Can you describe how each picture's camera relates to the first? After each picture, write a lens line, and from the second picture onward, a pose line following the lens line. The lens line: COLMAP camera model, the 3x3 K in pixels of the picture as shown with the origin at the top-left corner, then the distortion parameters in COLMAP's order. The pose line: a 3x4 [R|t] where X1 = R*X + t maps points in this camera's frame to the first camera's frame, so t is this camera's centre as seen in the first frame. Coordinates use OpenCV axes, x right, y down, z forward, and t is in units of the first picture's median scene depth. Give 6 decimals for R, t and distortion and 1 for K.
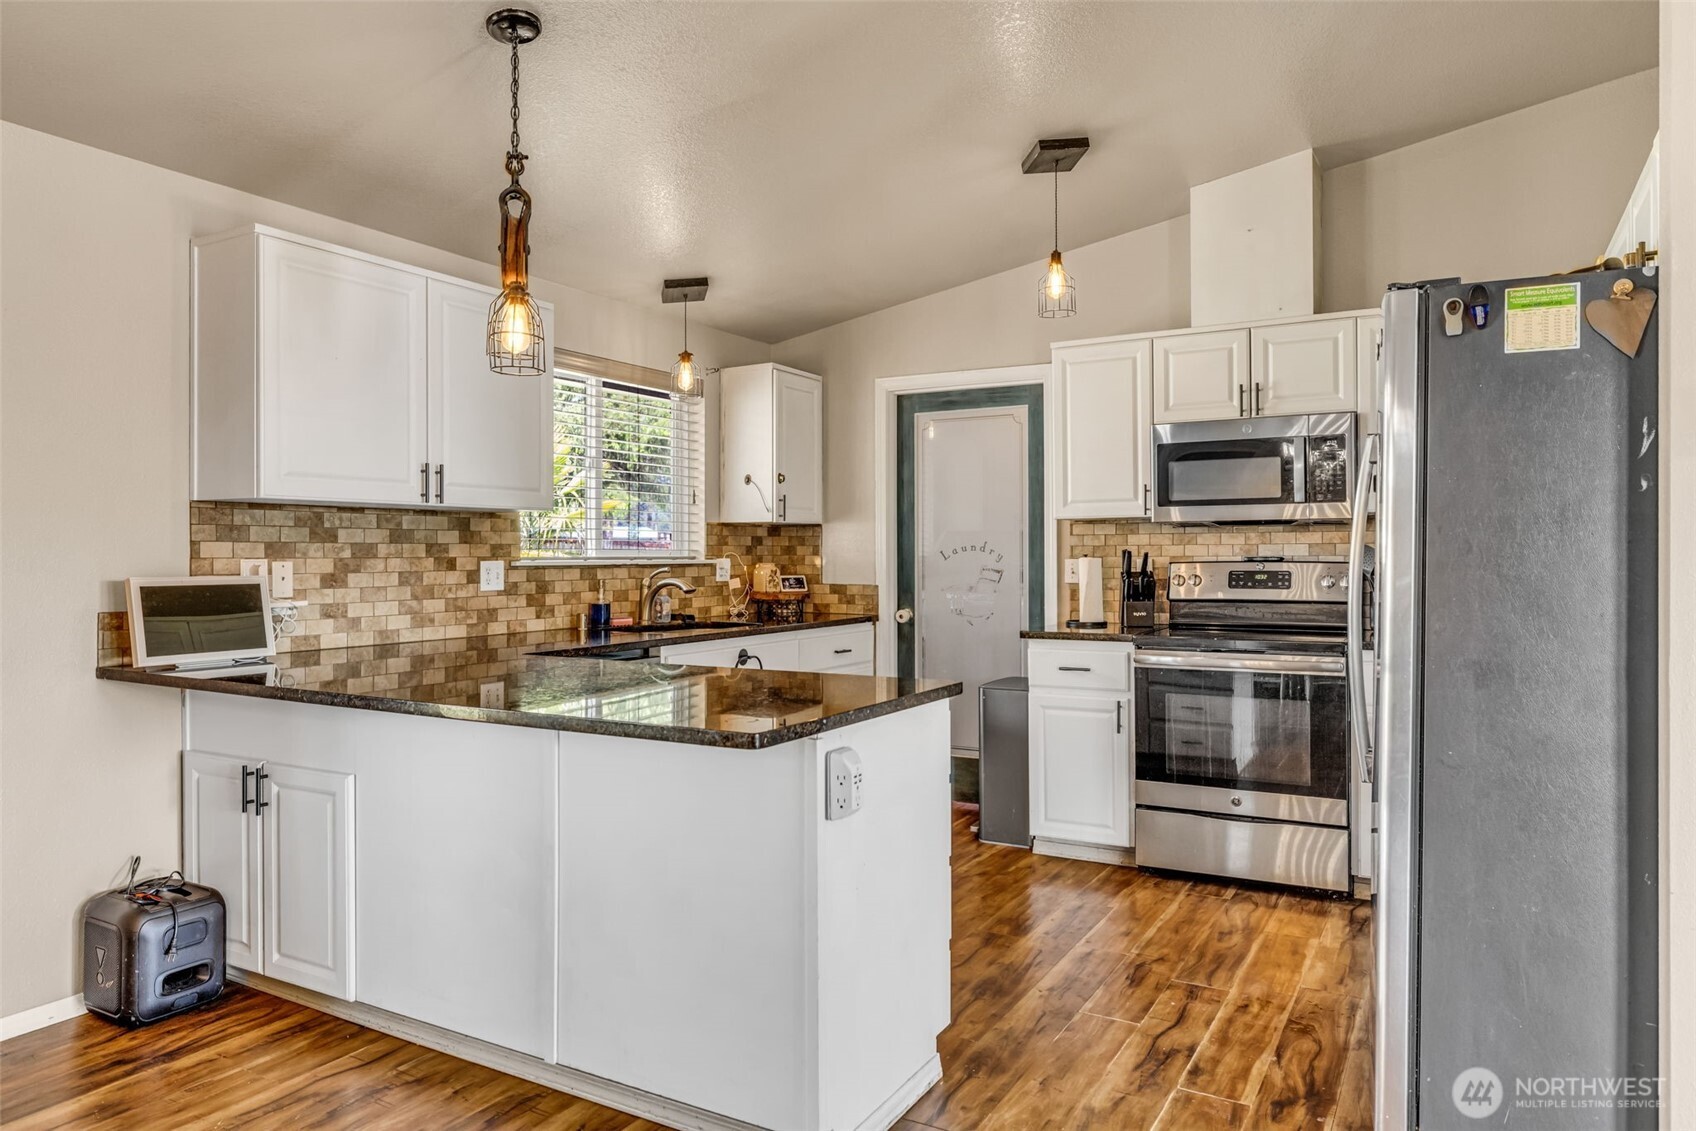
lens RADIAL K [[1105.8, 0, 848.0], [0, 1105.8, 565.5], [0, 0, 1]] dist [0.001125, 0.000225]
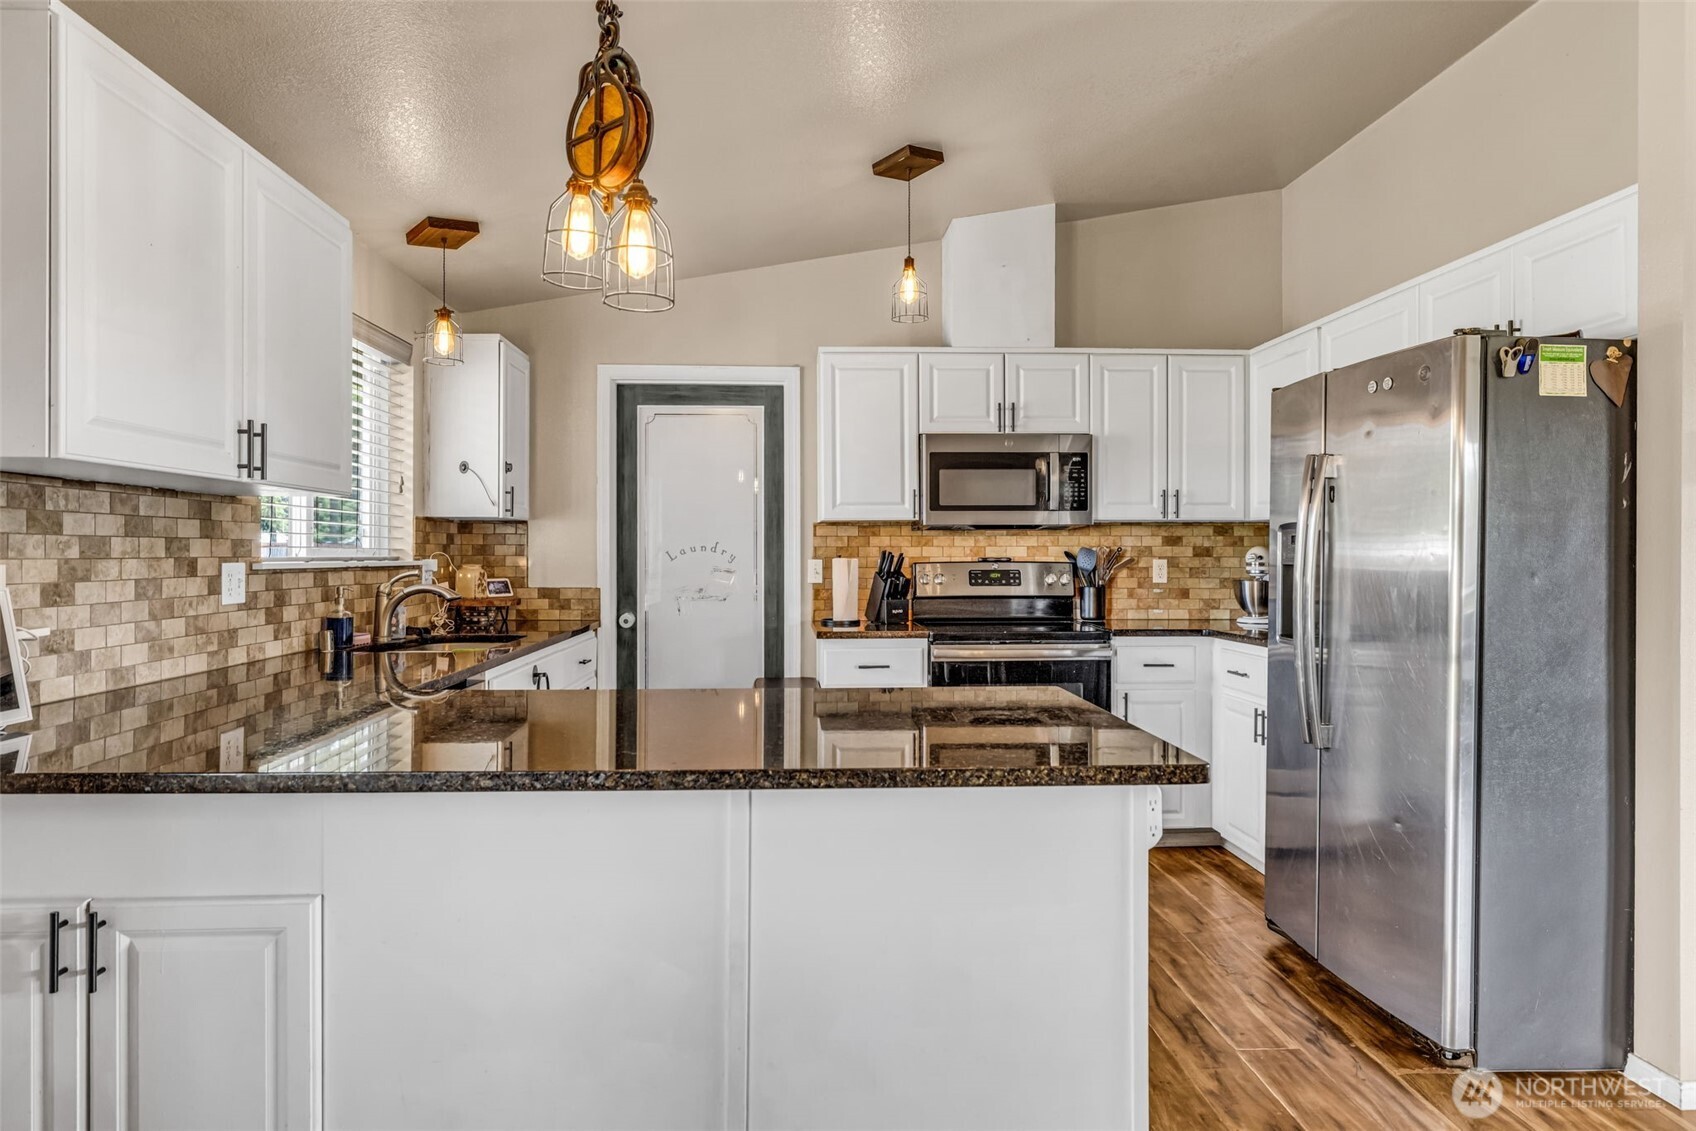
lens RADIAL K [[1020.9, 0, 848.0], [0, 1020.9, 565.5], [0, 0, 1]] dist [-0.002405, 0.000398]
pose [[0.841871, -0.003495, 0.539667, -0.332014], [0.003380, 0.999994, 0.001204, -0.001711], [-0.539668, 0.000811, 0.841878, 0.218179]]
